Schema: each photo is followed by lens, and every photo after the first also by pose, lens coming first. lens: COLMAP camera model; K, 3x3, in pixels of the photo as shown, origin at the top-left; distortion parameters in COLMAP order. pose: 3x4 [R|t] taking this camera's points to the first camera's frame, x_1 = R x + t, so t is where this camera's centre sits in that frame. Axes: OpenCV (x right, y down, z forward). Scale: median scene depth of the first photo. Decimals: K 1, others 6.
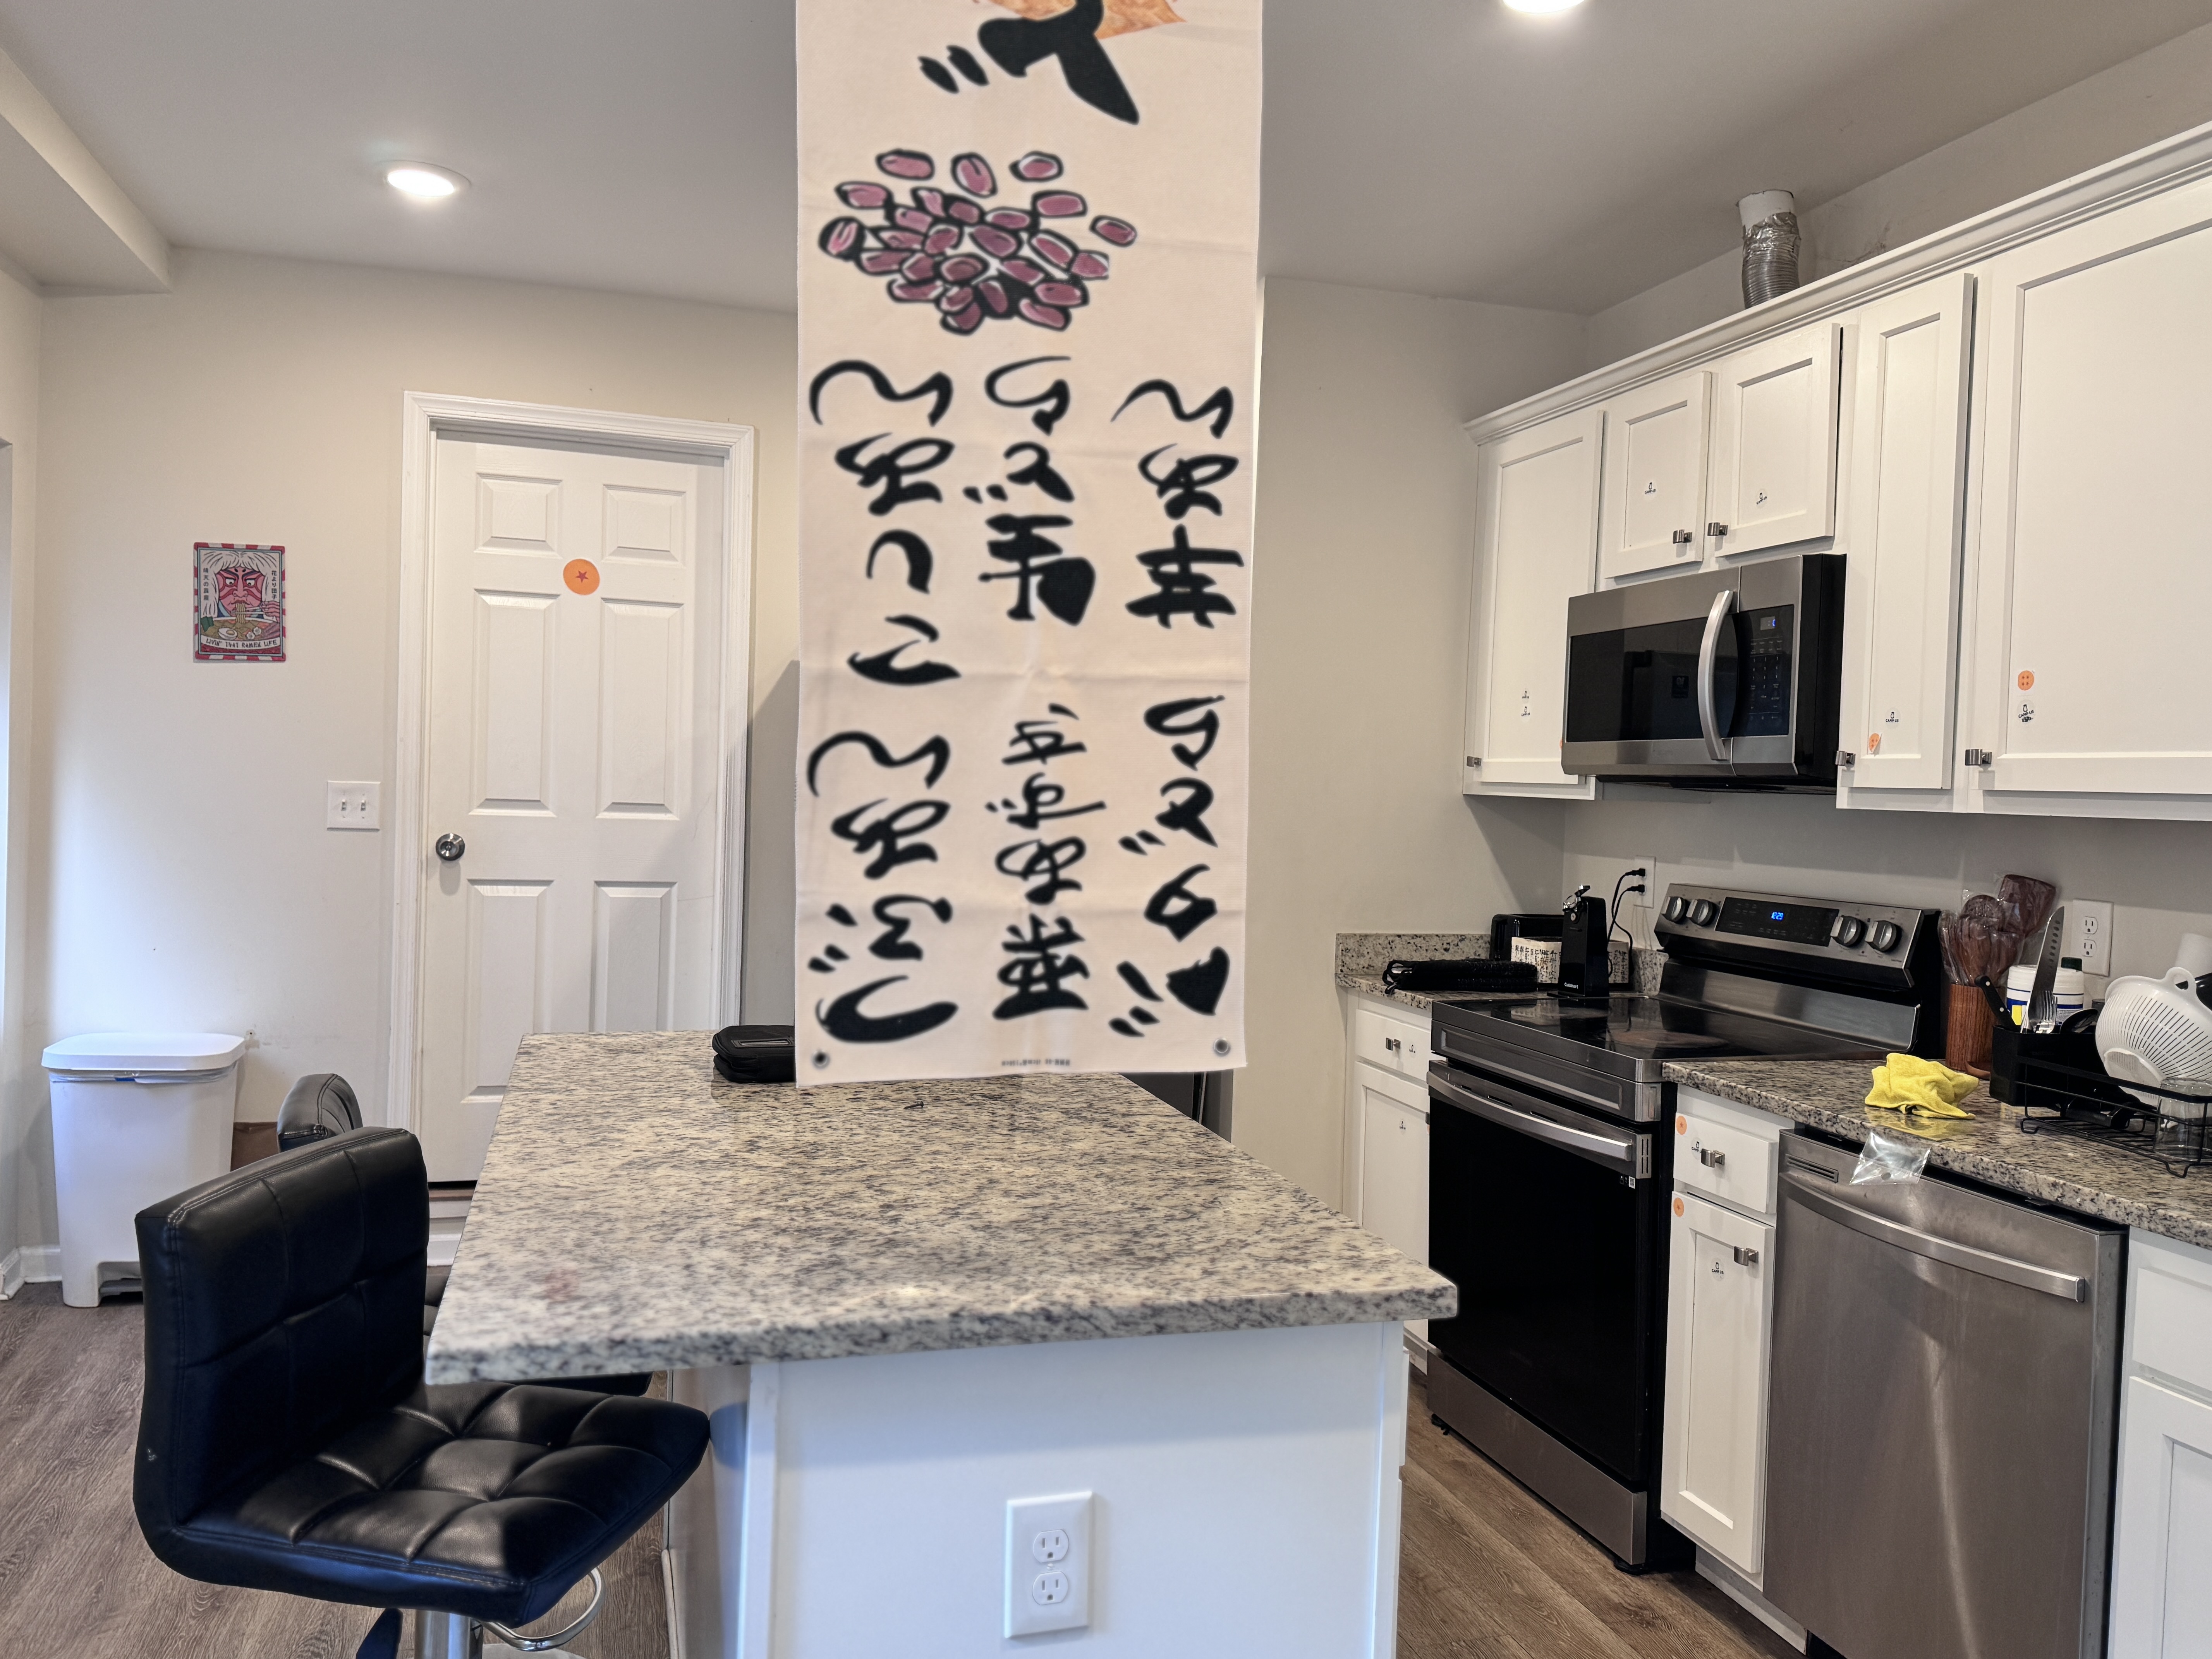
lens RADIAL K [[1661.9, 0, 1109.6], [0, 1661.9, 844.1], [0, 0, 1]] dist [0.022193, -0.030790]
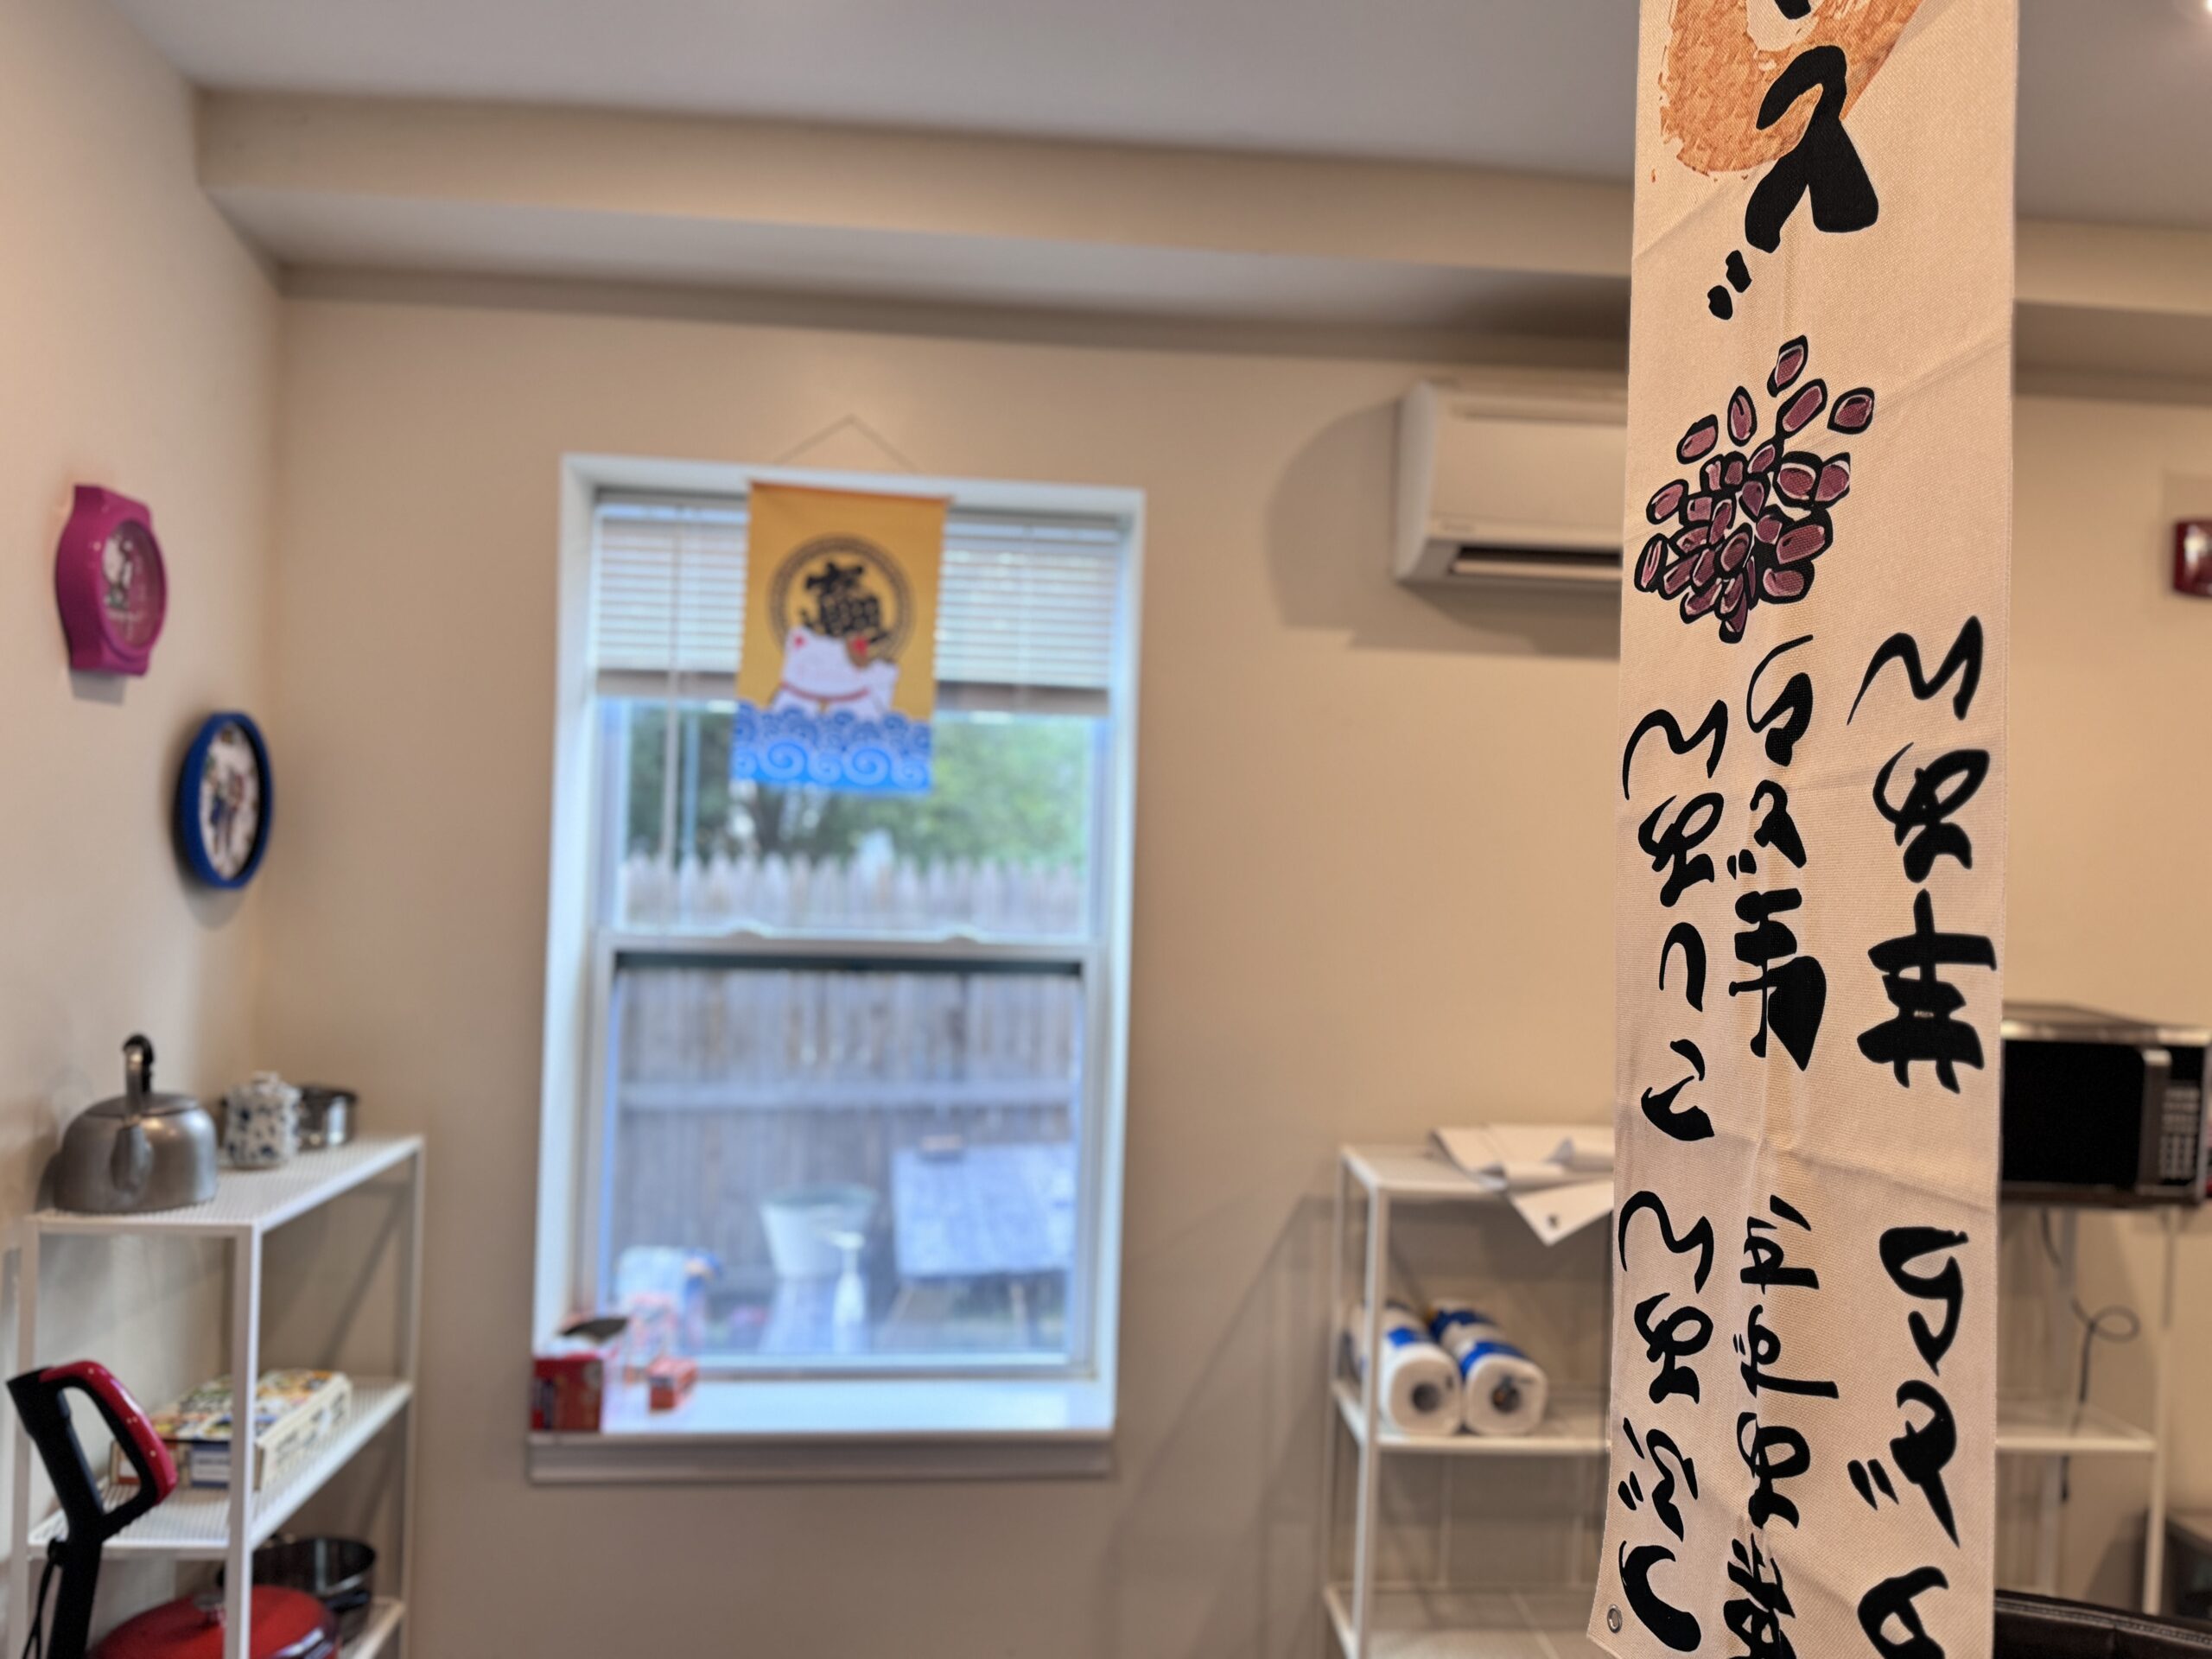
lens RADIAL K [[1661.9, 0, 1103.5], [0, 1661.9, 815.5], [0, 0, 1]] dist [0.022193, -0.030790]
pose [[-0.195324, -0.078777, -0.977570, 0.613675], [-0.090820, 0.993939, -0.061950, -0.159687], [0.976525, 0.076682, -0.201295, 0.851671]]
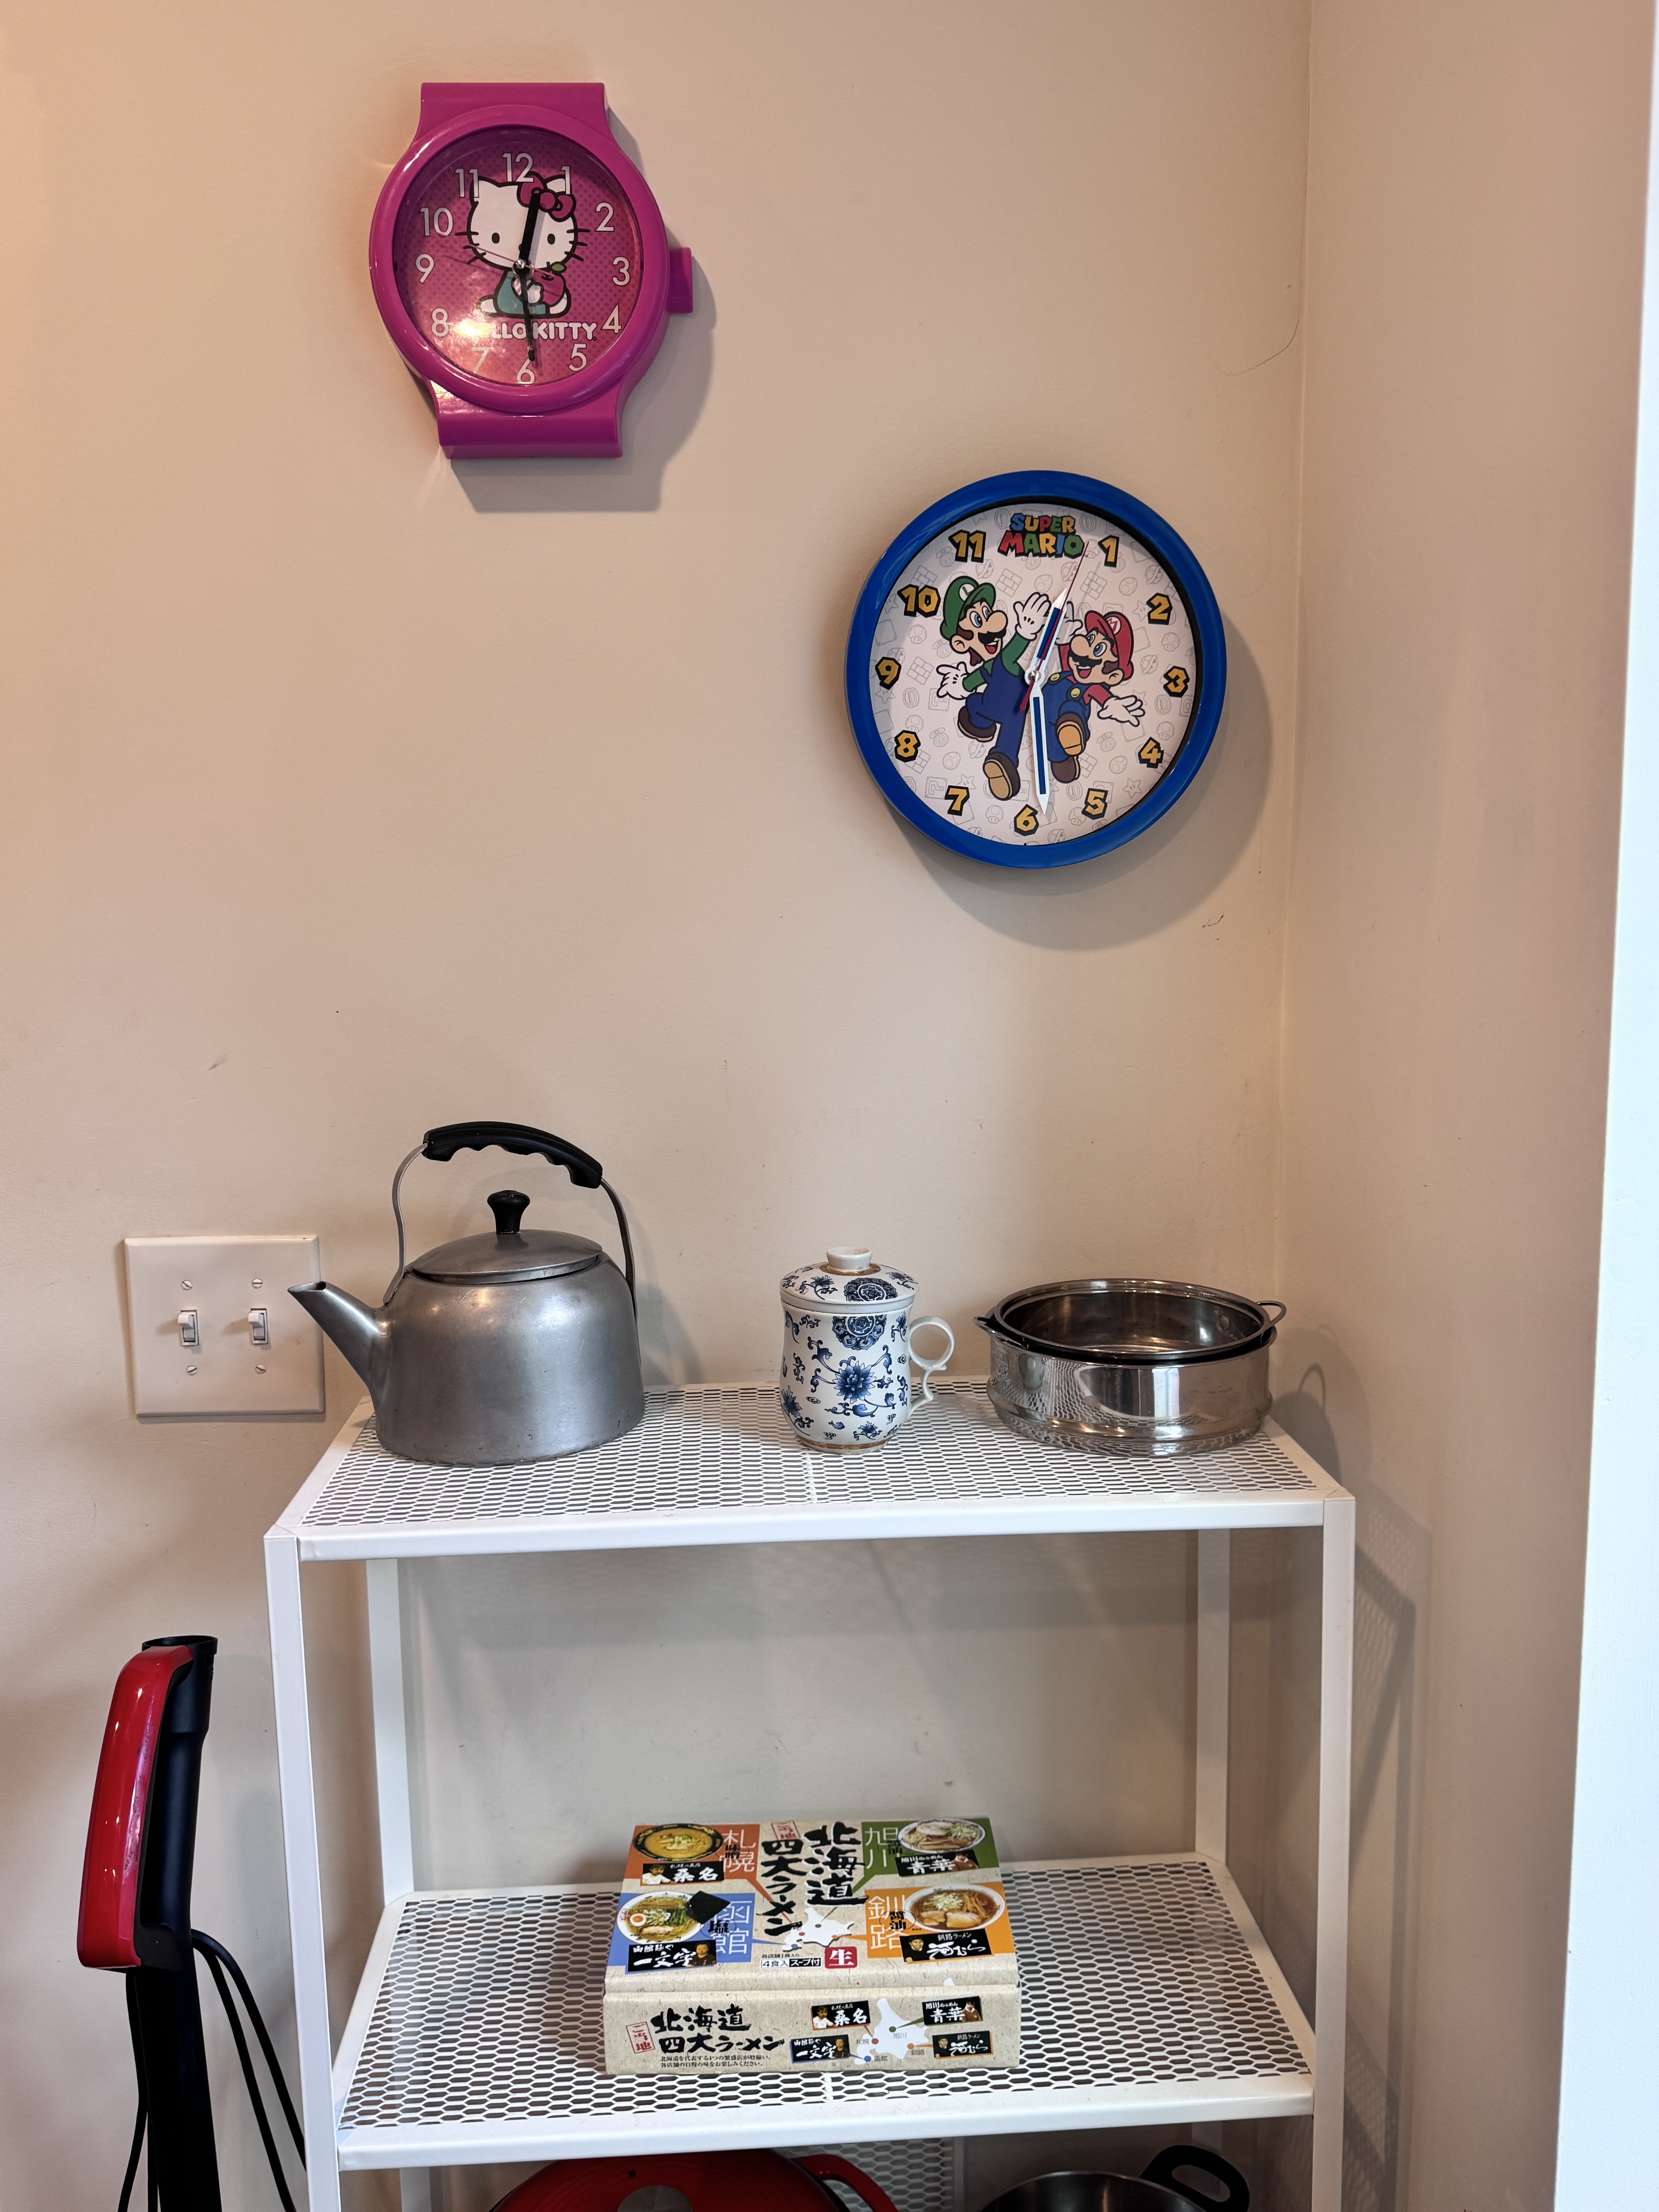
lens RADIAL K [[1661.9, 0, 829.5], [0, 1661.9, 1109.6], [0, 0, 1]] dist [0.022193, -0.030790]
pose [[-0.976777, -0.054707, 0.207155, -0.842588], [-0.017644, 0.984107, 0.176697, -0.136169], [-0.213529, 0.168938, -0.962219, 0.481408]]
